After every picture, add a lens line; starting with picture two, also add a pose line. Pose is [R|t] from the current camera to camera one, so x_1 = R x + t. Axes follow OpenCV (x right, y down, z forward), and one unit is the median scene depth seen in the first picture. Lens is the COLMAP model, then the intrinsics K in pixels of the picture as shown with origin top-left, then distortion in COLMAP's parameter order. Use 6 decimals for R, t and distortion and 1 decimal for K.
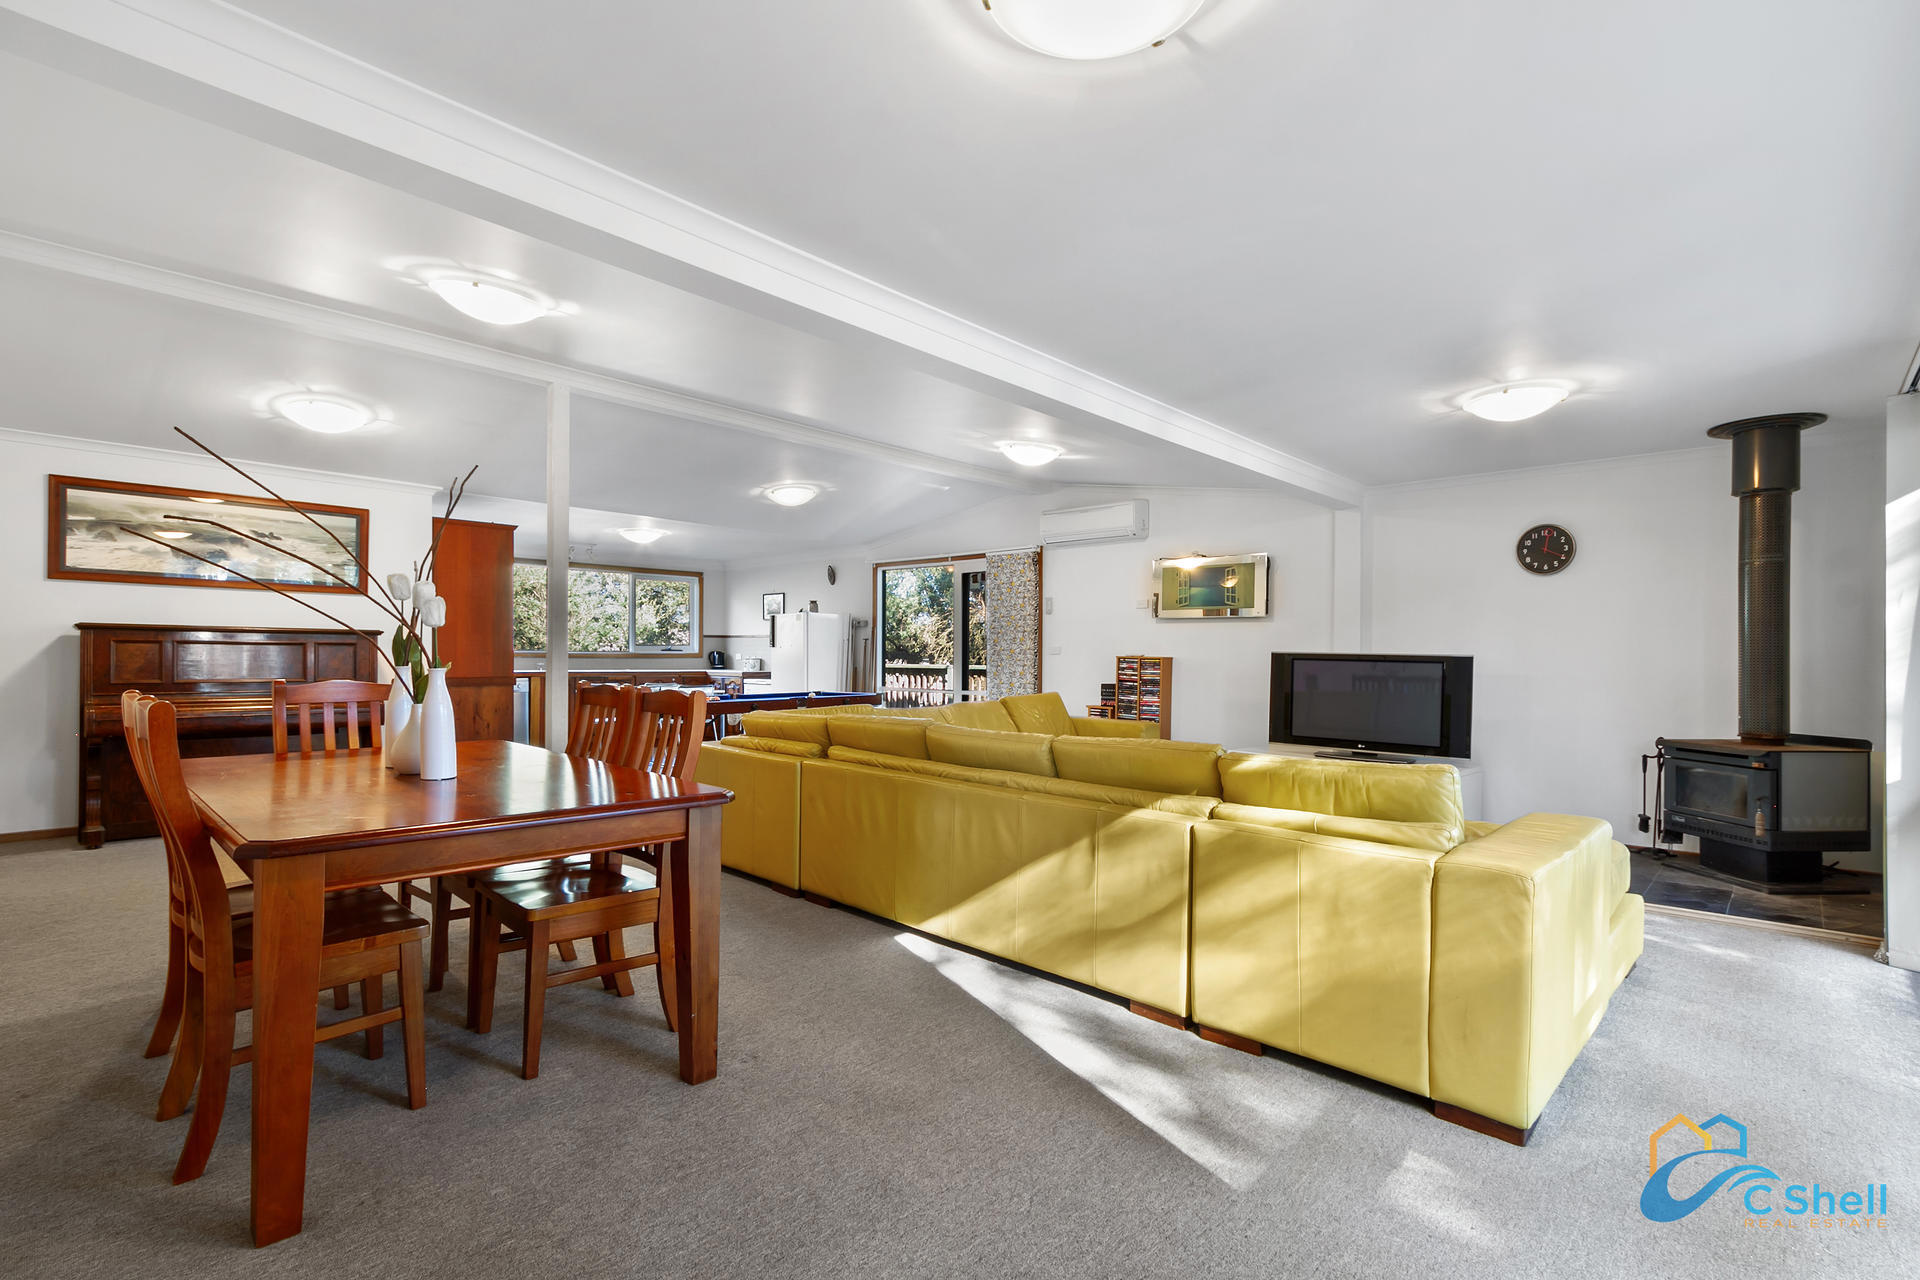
lens RADIAL K [[879.9, 0, 965.4], [0, 879.9, 660.0], [0, 0, 1]] dist [-0.003735, -0.000016]
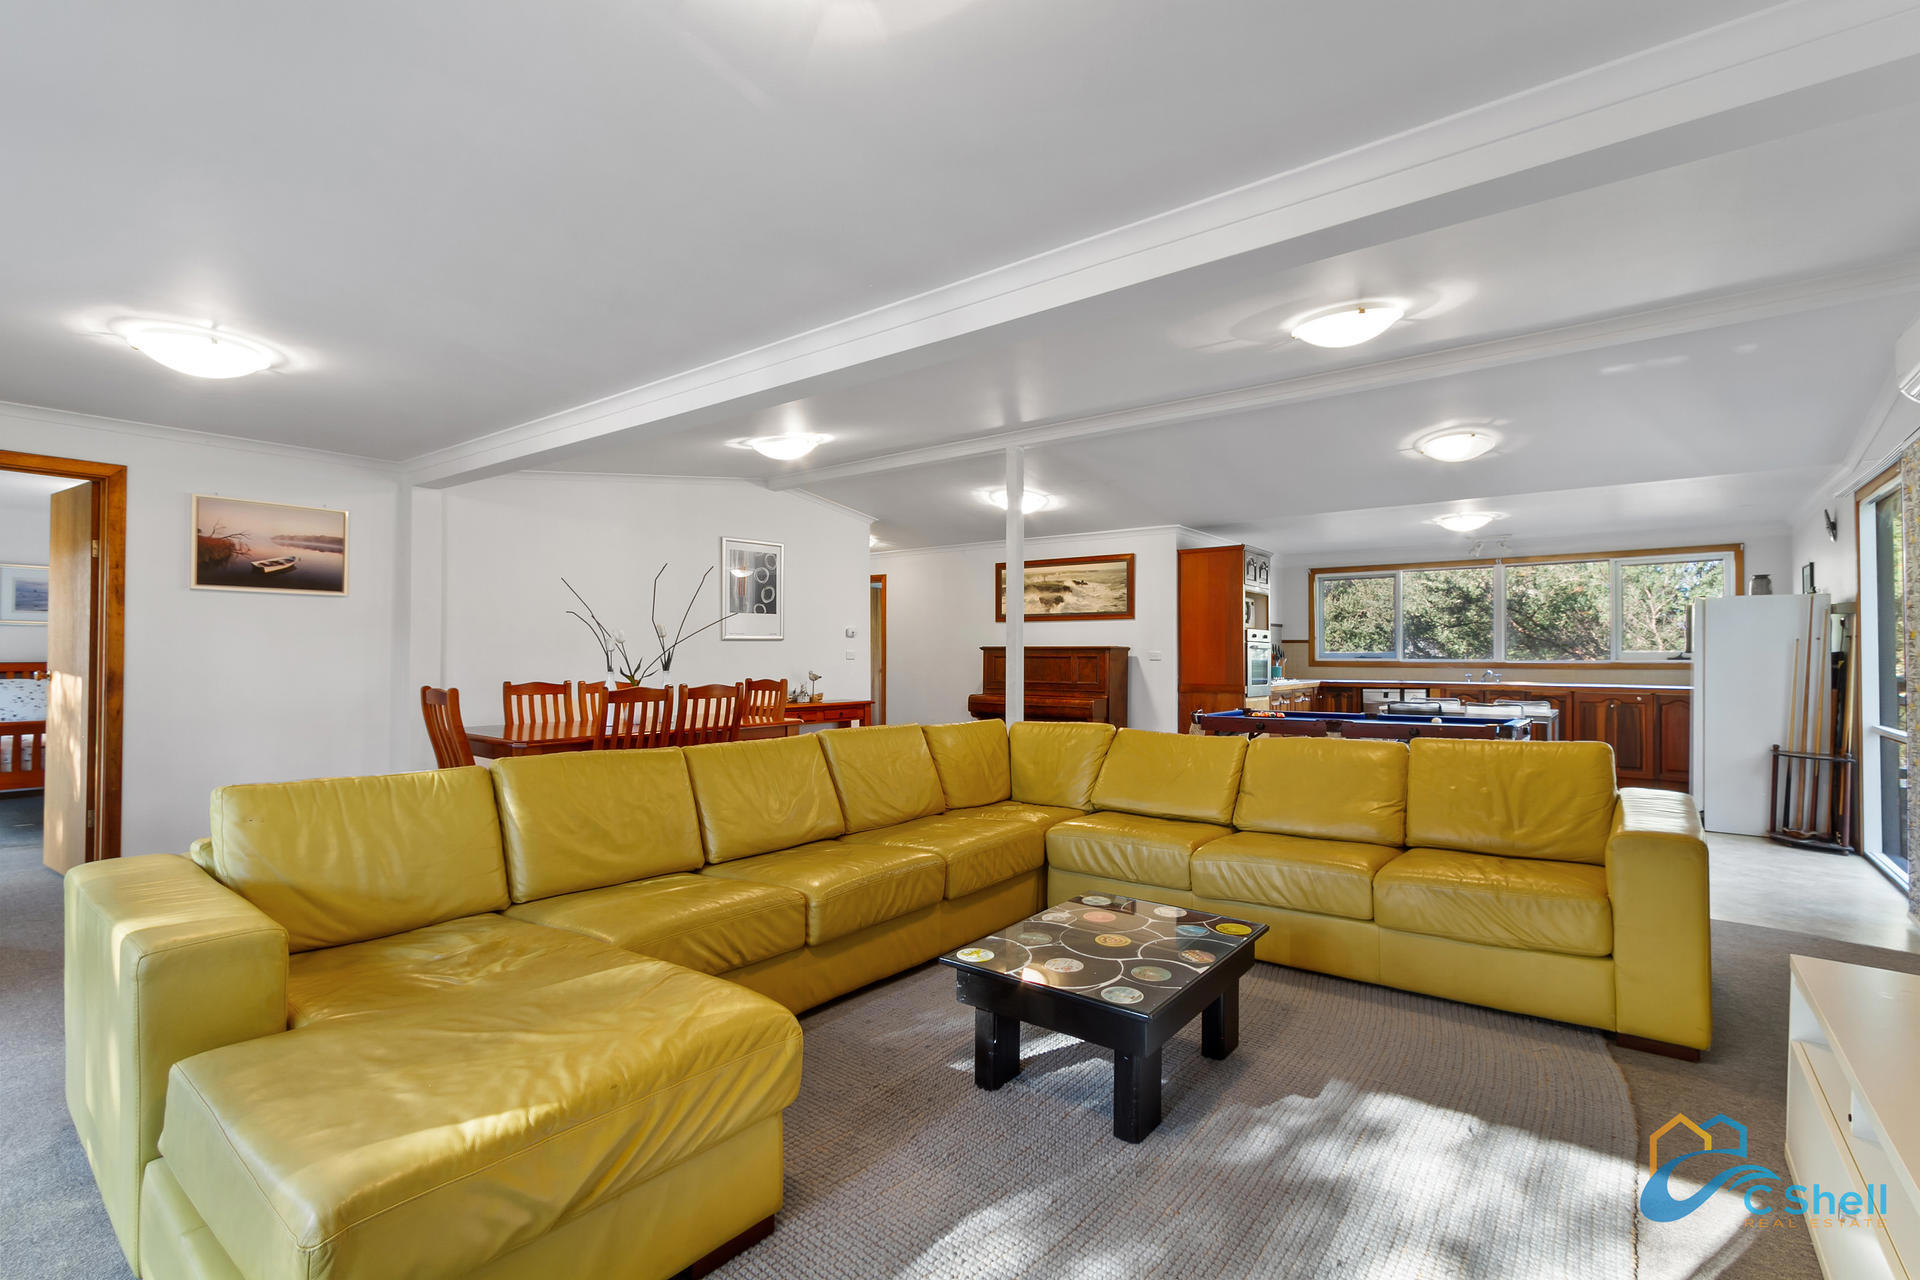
lens RADIAL K [[869.0, 0, 966.7], [0, 869.0, 647.8], [0, 0, 1]] dist [0.000687, -0.000451]
pose [[0.092892, -0.018630, -0.995502, 0.658740], [-0.006084, 0.999796, -0.019278, -0.005382], [0.995658, 0.007847, 0.092760, 0.723120]]
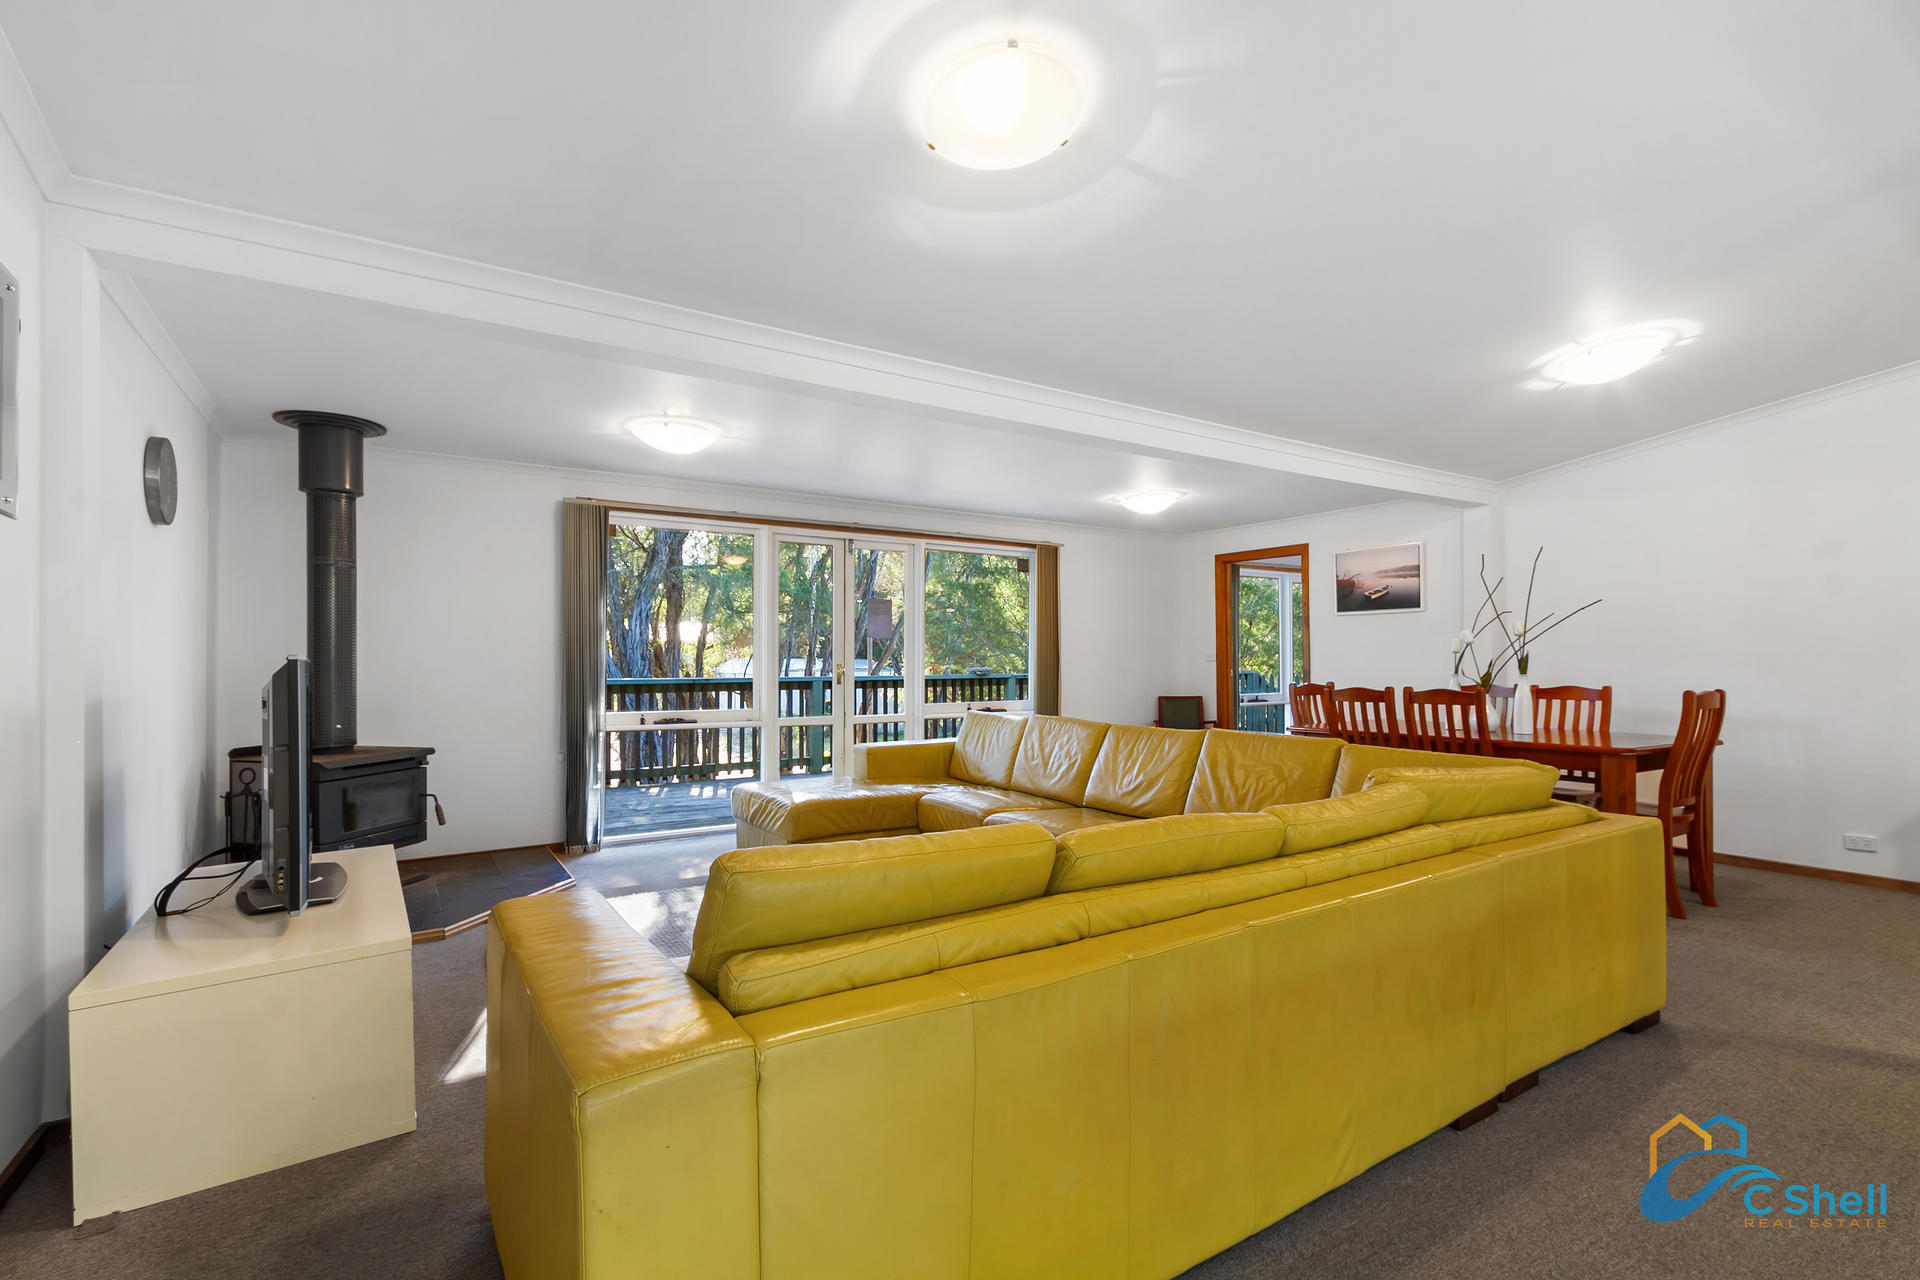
lens RADIAL K [[869.0, 0, 966.7], [0, 869.0, 647.8], [0, 0, 1]] dist [0.000687, -0.000451]
pose [[-0.969117, -0.004913, 0.246553, -0.001091], [-0.007121, 0.999942, -0.008066, -0.011547], [-0.246499, -0.009572, -0.969096, 1.392289]]
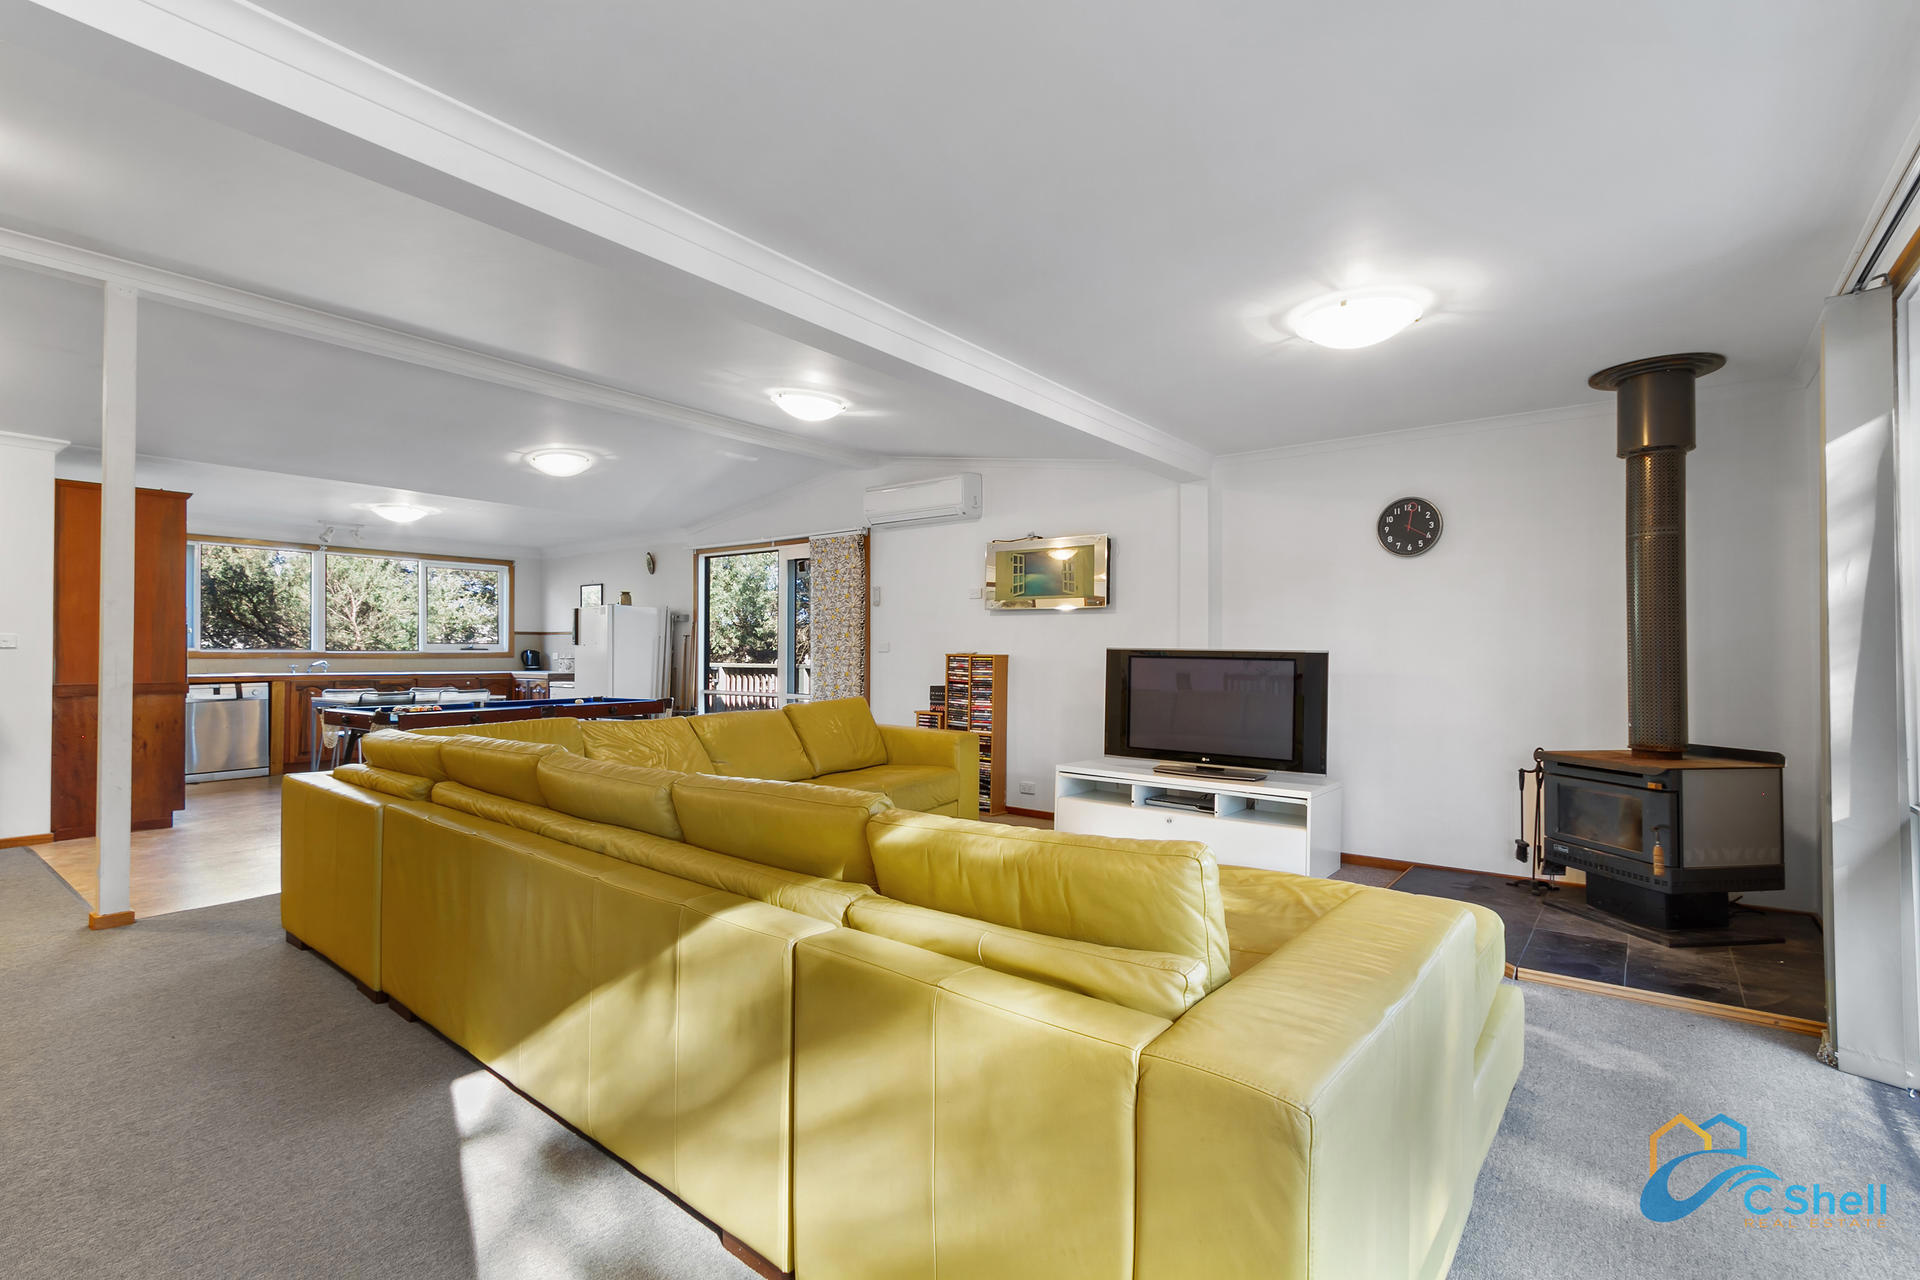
lens RADIAL K [[869.0, 0, 966.7], [0, 869.0, 647.8], [0, 0, 1]] dist [0.000687, -0.000451]
pose [[0.995792, -0.003137, 0.091591, 0.153143], [0.004248, 0.999920, -0.011933, -0.000148], [-0.091547, 0.012272, 0.995725, 0.198311]]
